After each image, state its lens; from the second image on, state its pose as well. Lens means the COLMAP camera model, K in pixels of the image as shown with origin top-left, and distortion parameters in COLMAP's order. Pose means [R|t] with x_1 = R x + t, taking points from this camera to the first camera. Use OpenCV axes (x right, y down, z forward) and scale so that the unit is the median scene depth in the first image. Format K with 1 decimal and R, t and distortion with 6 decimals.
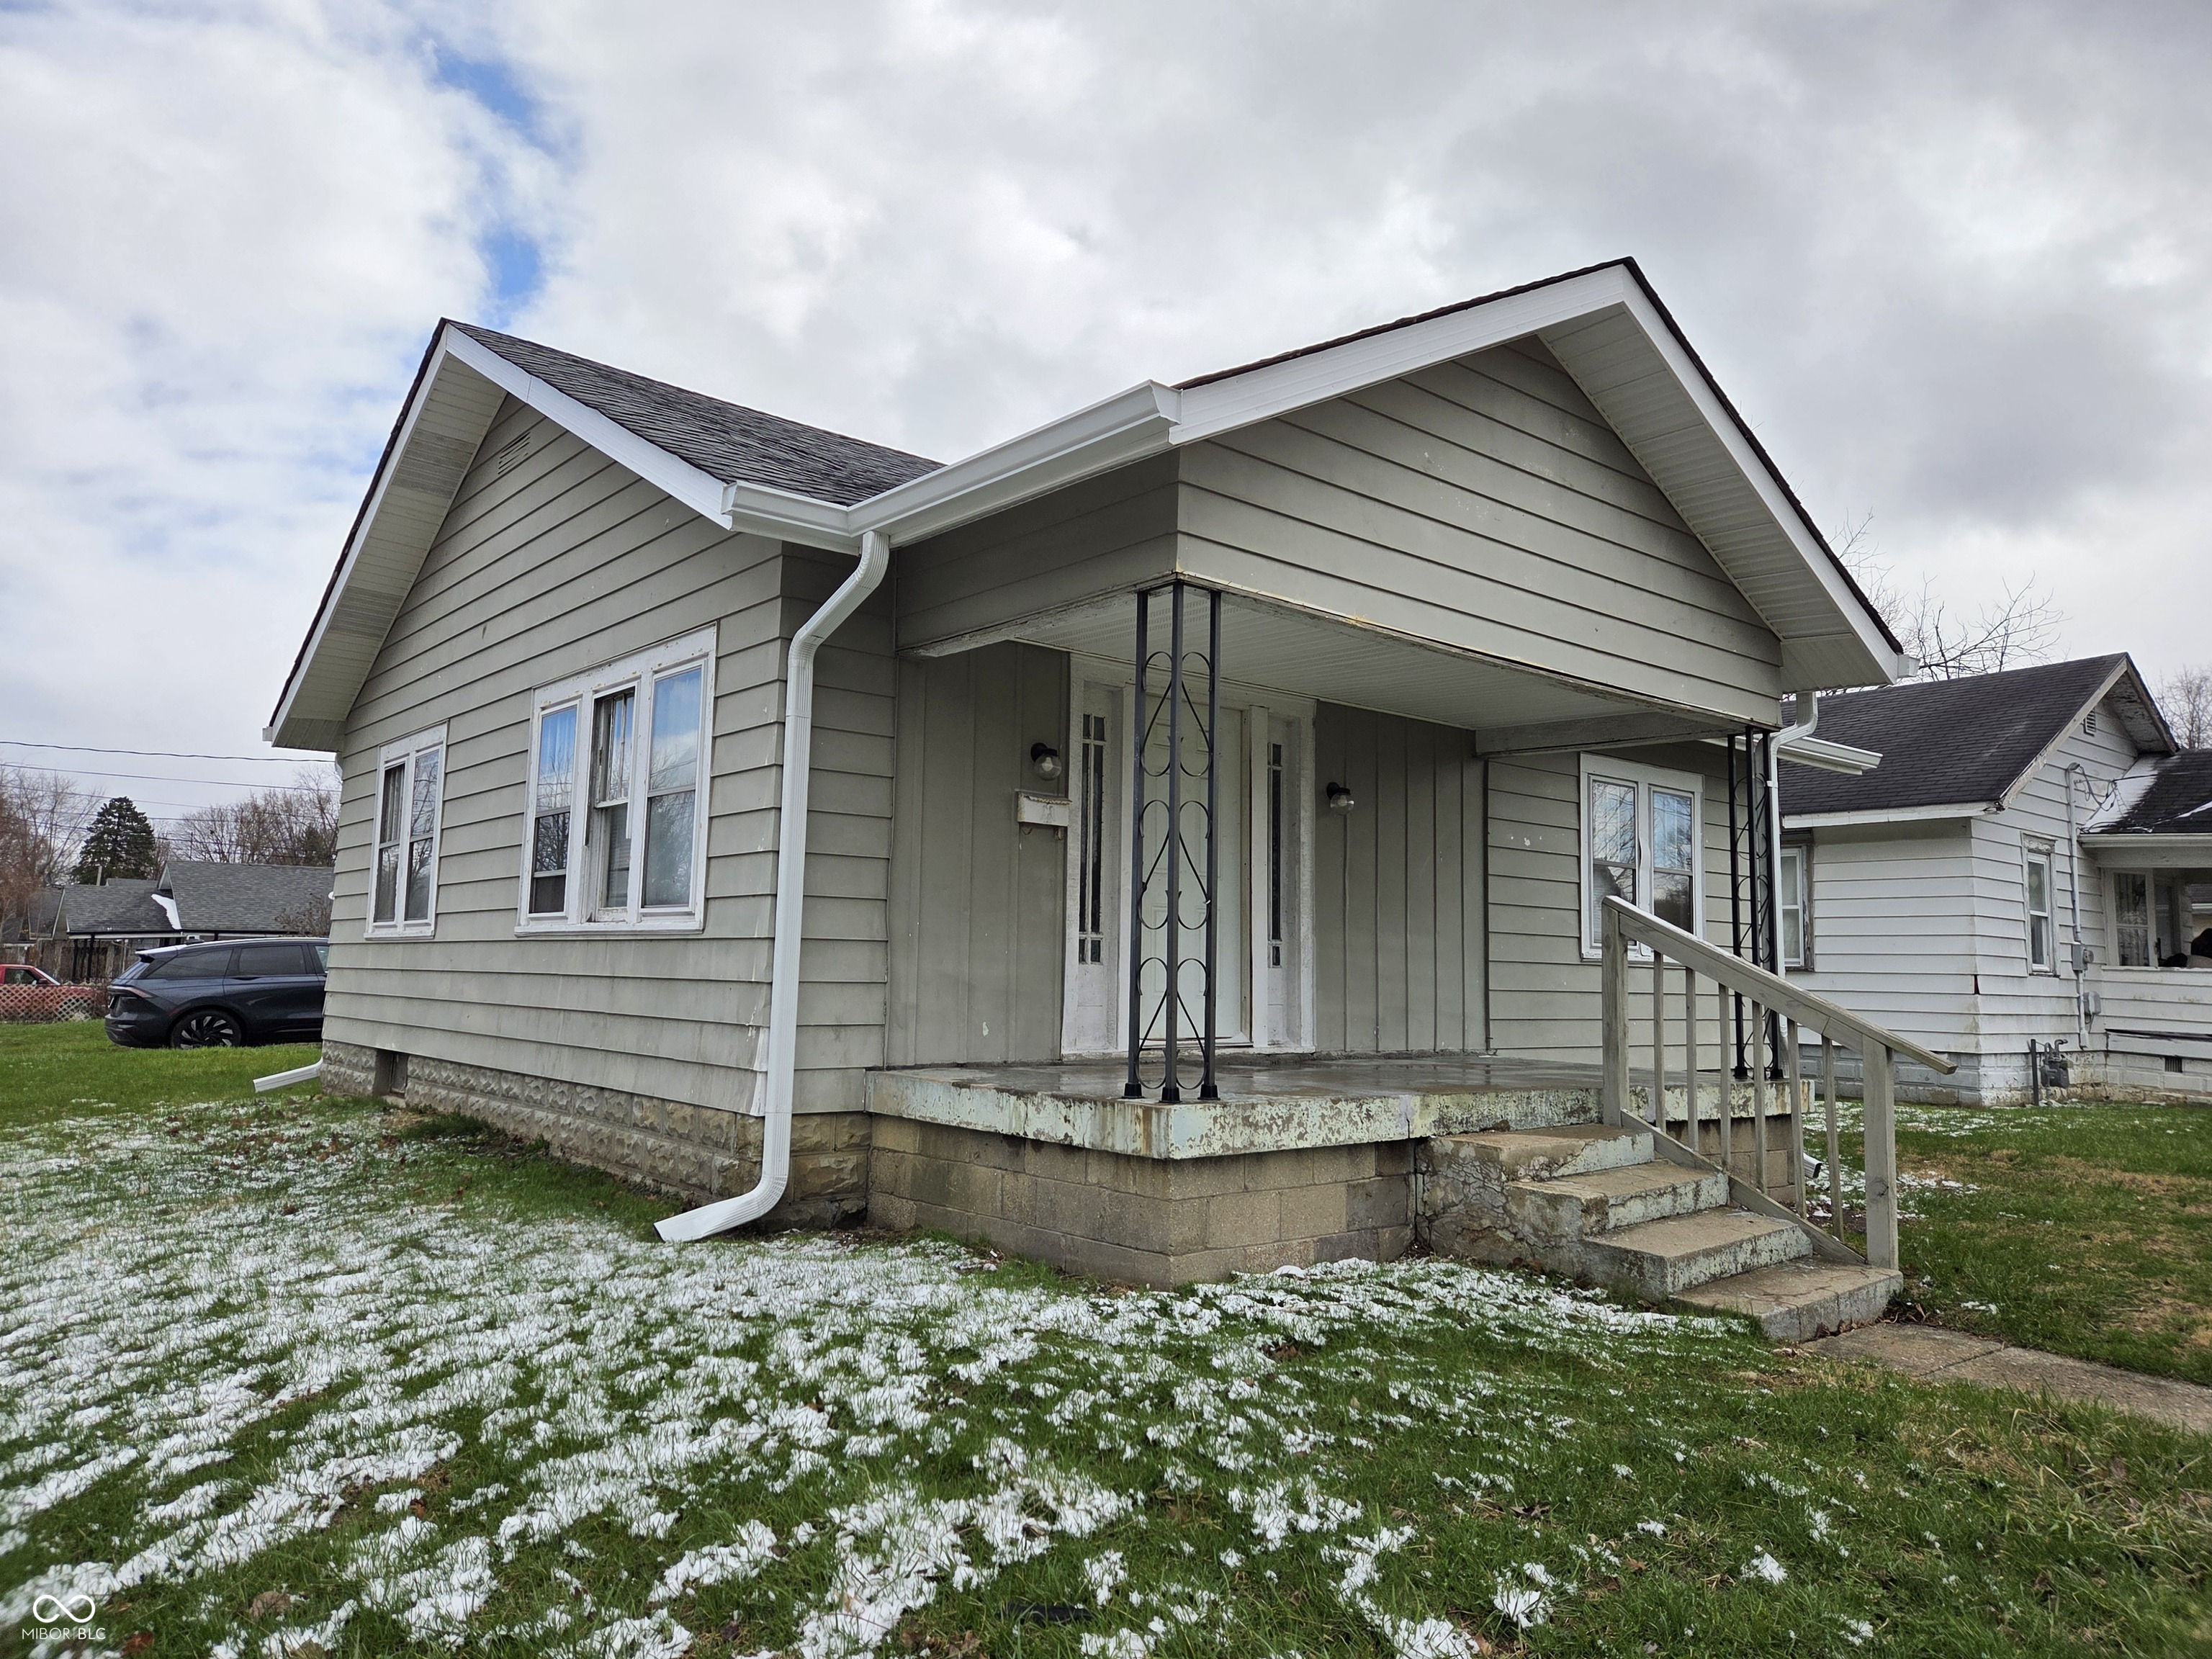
lens RADIAL K [[1467.9, 0, 1106.0], [0, 1467.9, 829.5], [0, 0, 1]] dist [0.102810, -0.087765]
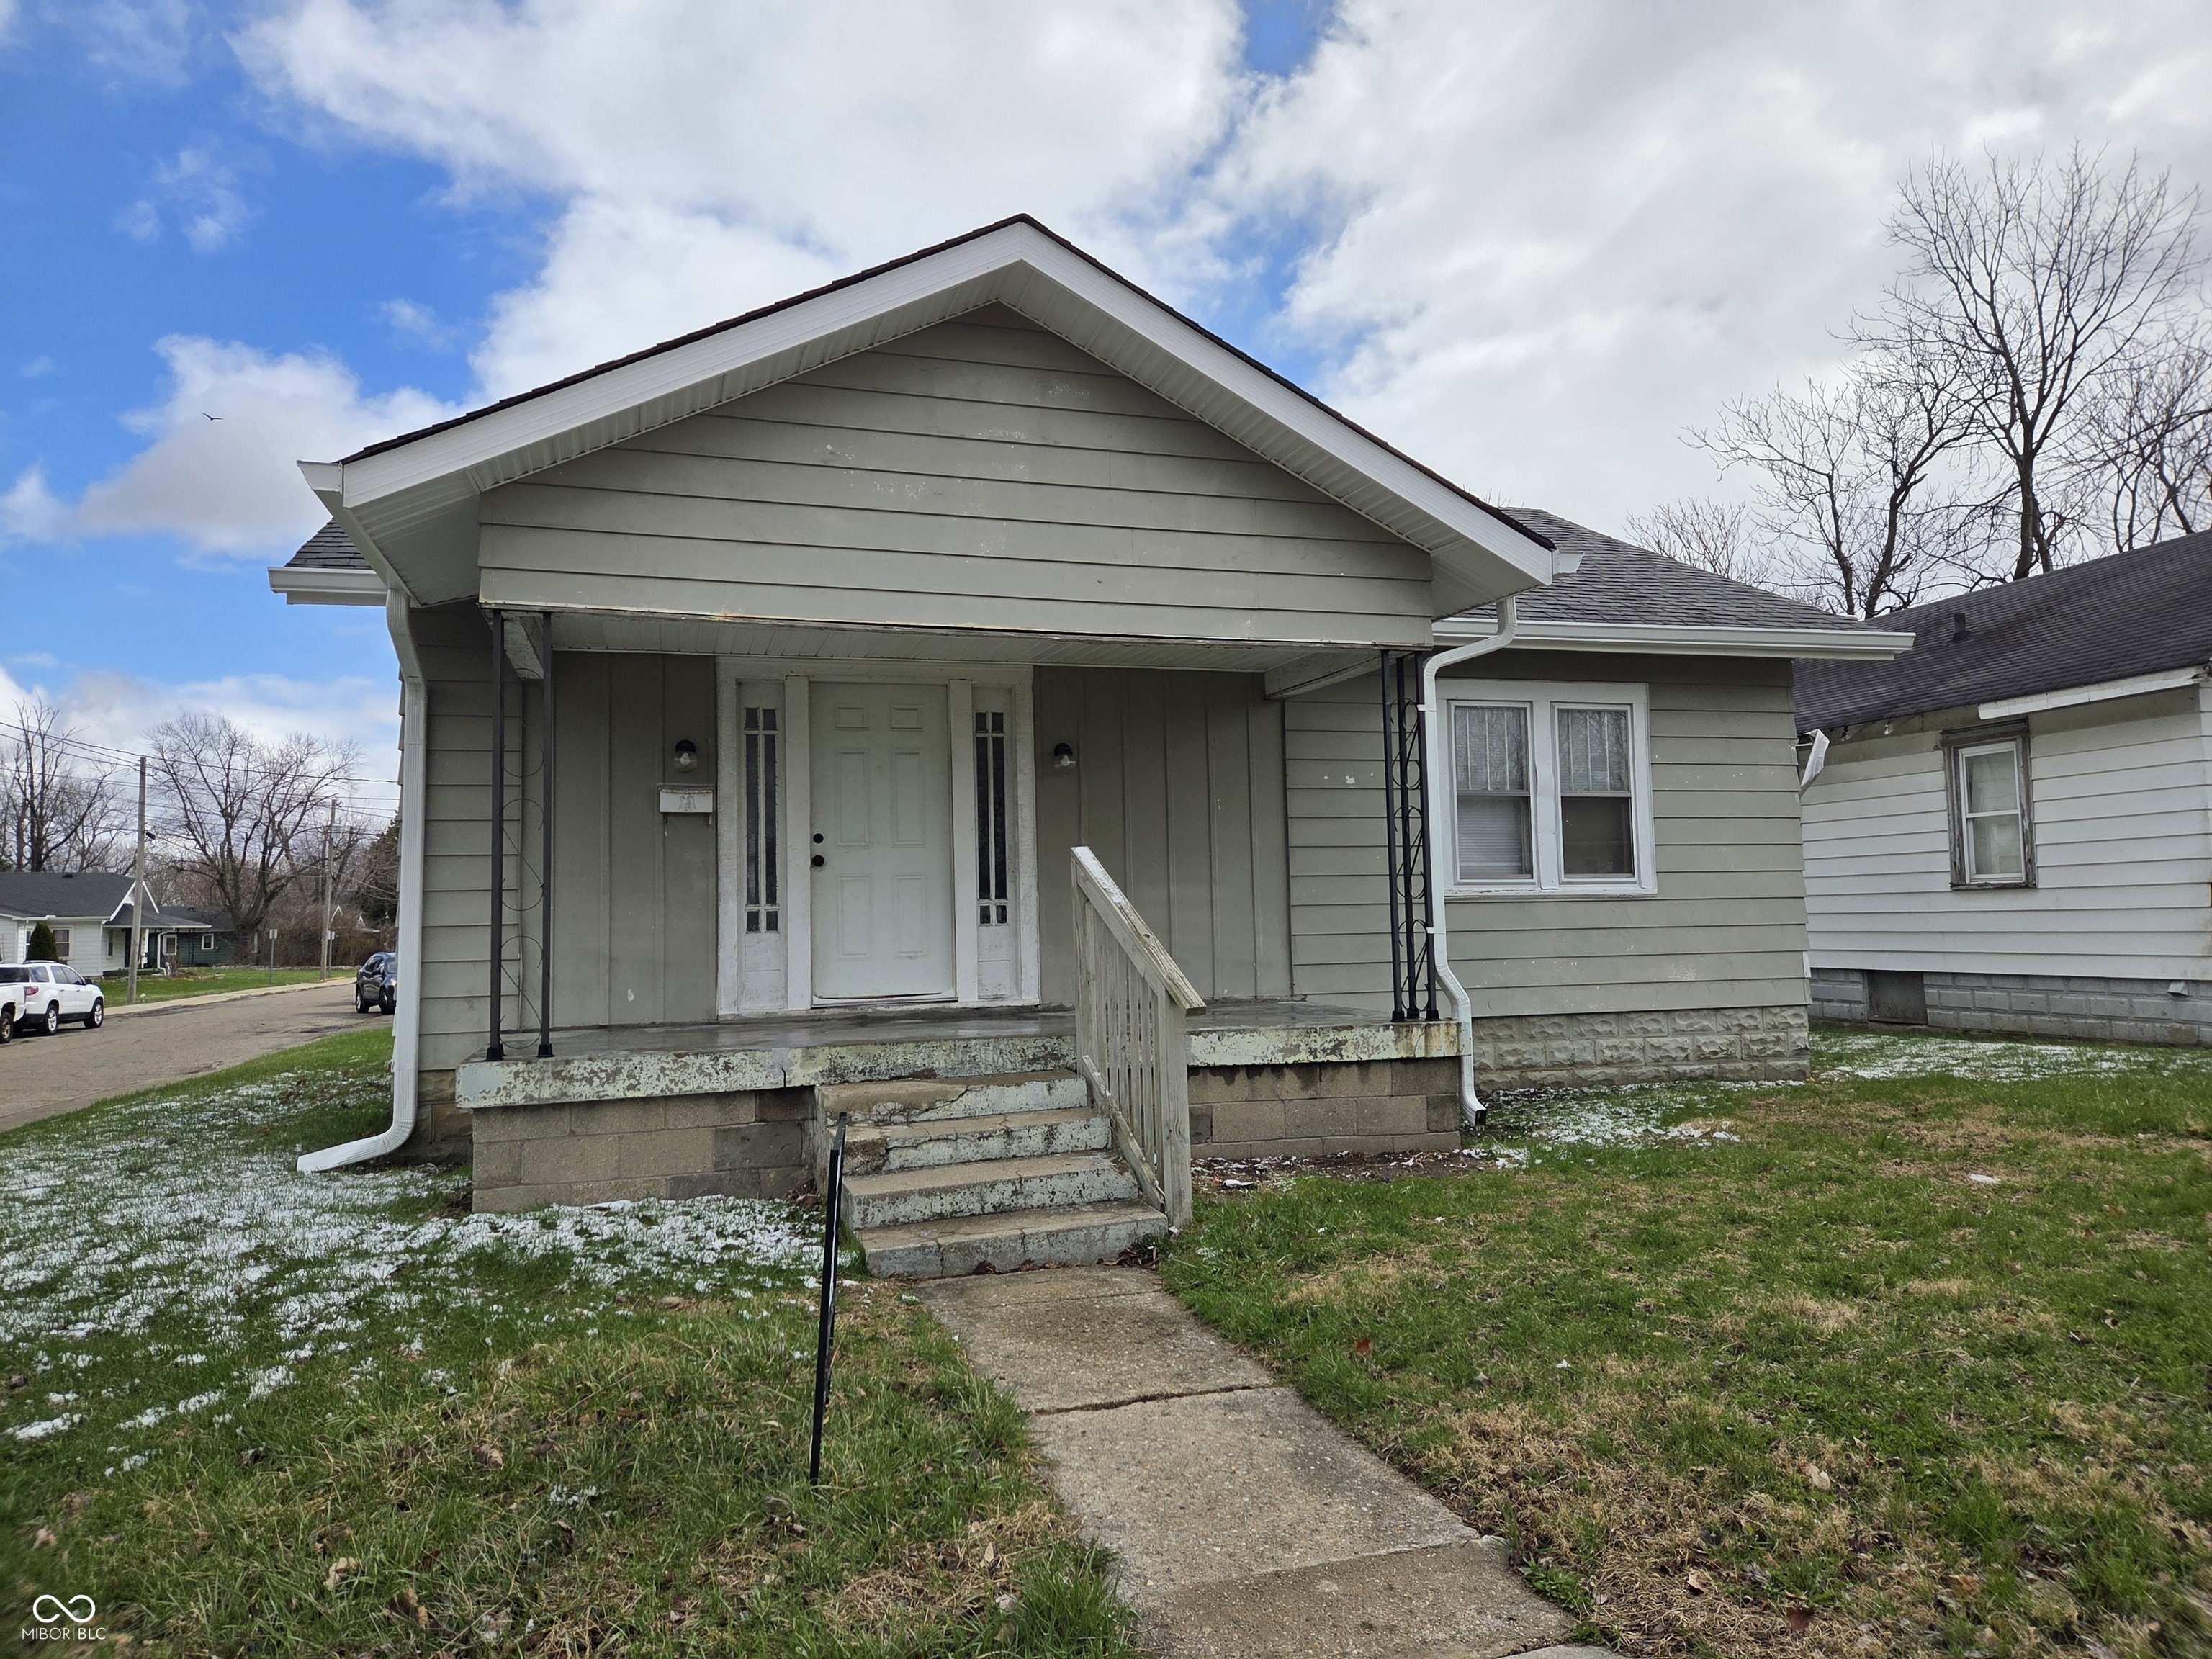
lens RADIAL K [[1467.9, 0, 1106.0], [0, 1467.9, 829.5], [0, 0, 1]] dist [0.102810, -0.087765]
pose [[0.922718, -0.066739, -0.379654, 0.741943], [0.079363, 0.996689, 0.017676, 0.016192], [0.377218, -0.046440, 0.924960, 0.076837]]
